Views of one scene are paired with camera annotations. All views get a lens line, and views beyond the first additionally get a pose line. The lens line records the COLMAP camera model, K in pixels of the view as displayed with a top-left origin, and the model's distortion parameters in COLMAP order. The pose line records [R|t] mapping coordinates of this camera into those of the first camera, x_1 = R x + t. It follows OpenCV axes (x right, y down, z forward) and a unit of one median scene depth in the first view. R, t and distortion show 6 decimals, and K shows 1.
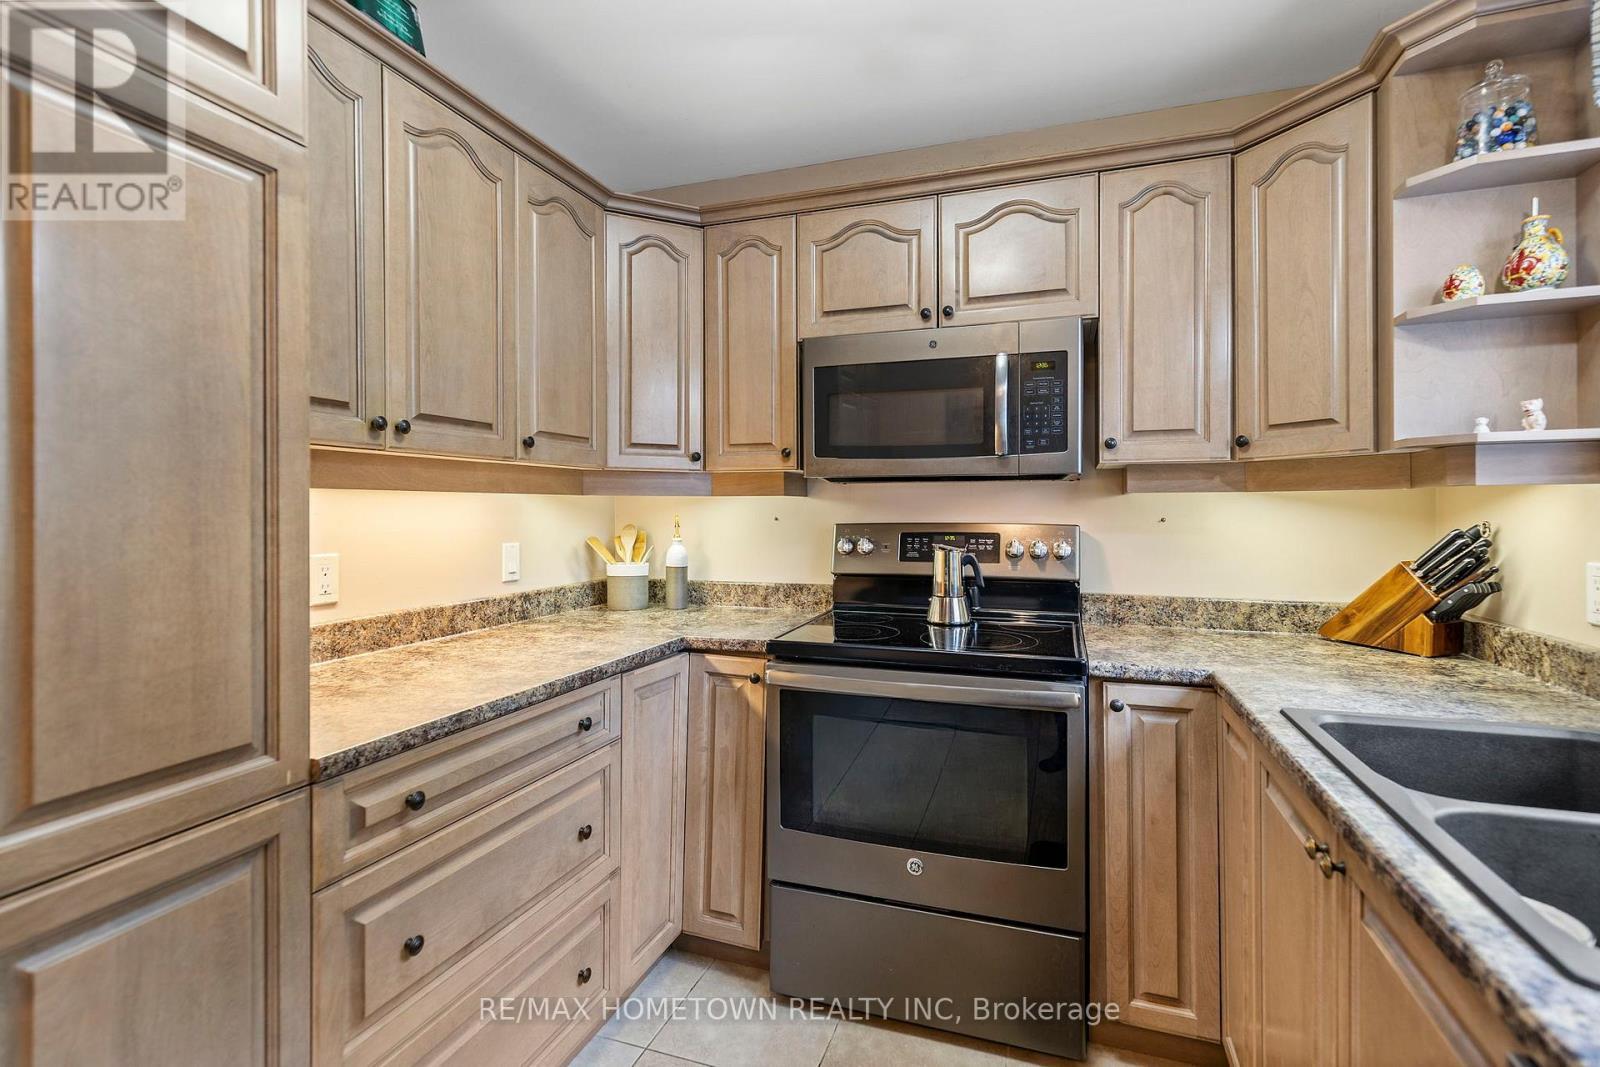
lens RADIAL K [[758.4, 0, 800.9], [0, 758.4, 510.5], [0, 0, 1]] dist [0.012316, -0.000043]
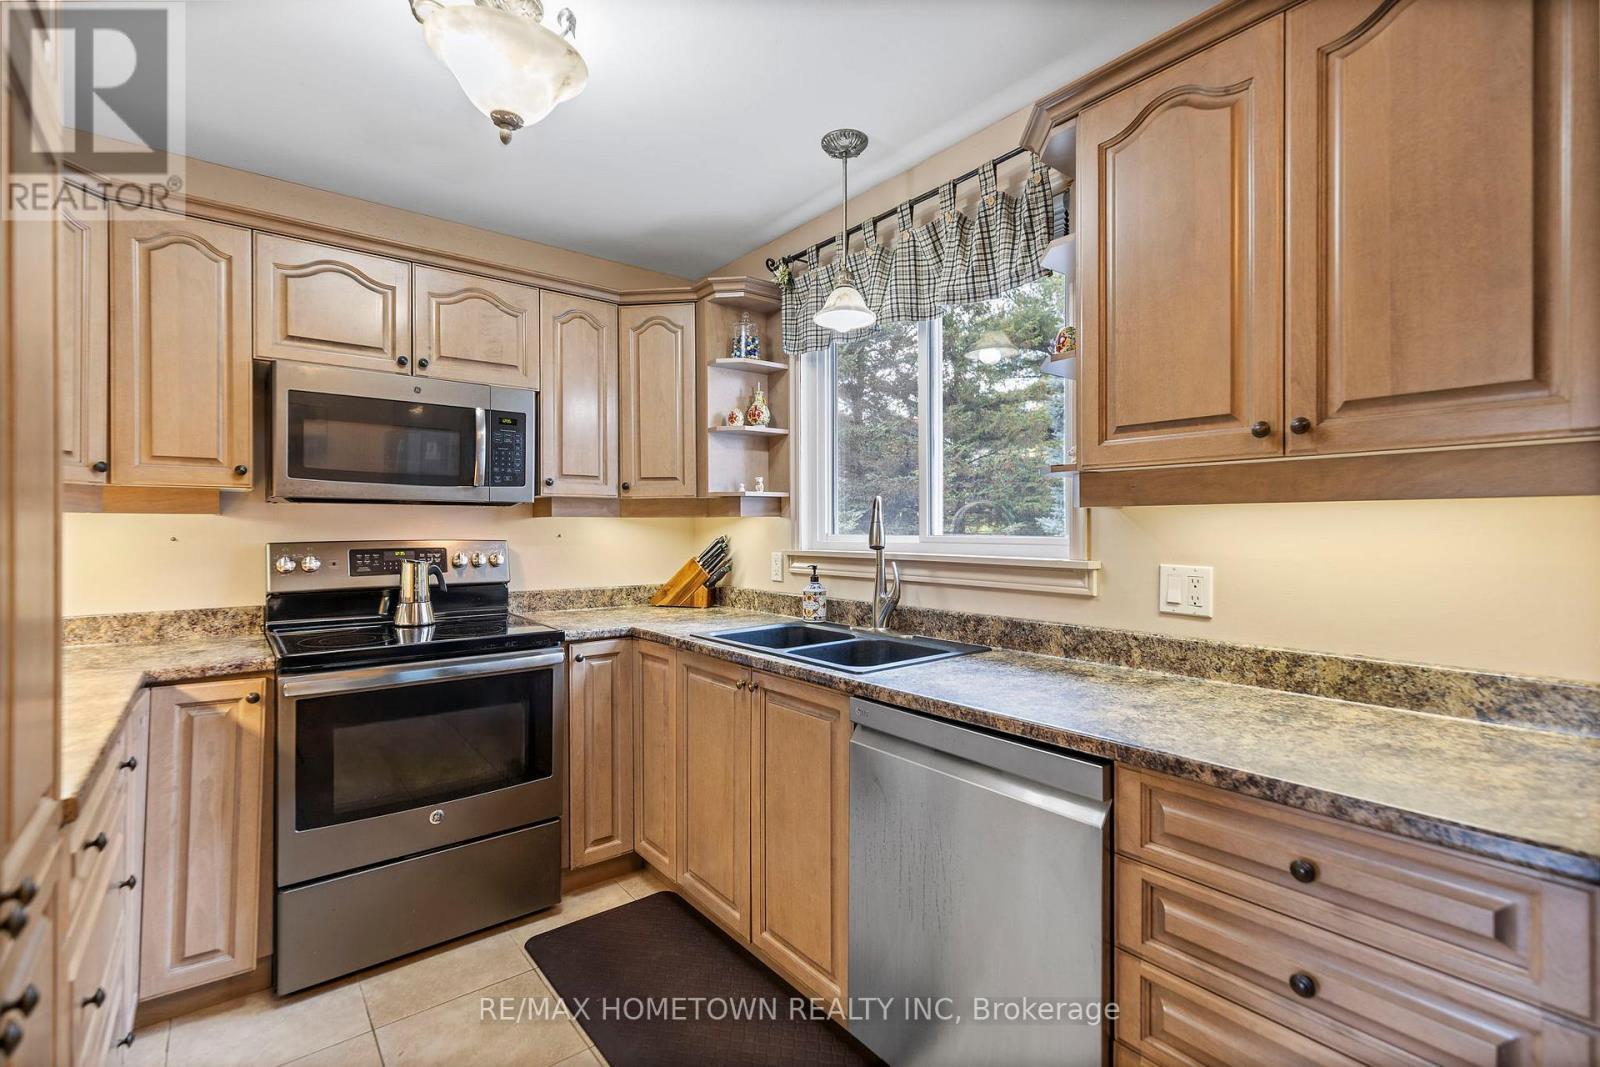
lens RADIAL K [[727.5, 0, 796.9], [0, 727.5, 524.9], [0, 0, 1]] dist [0.011135, -0.000723]
pose [[0.537066, 0.003124, 0.843535, -0.490788], [0.001554, 0.999988, -0.004692, -0.000918], [-0.843539, 0.003831, 0.537054, -0.122464]]
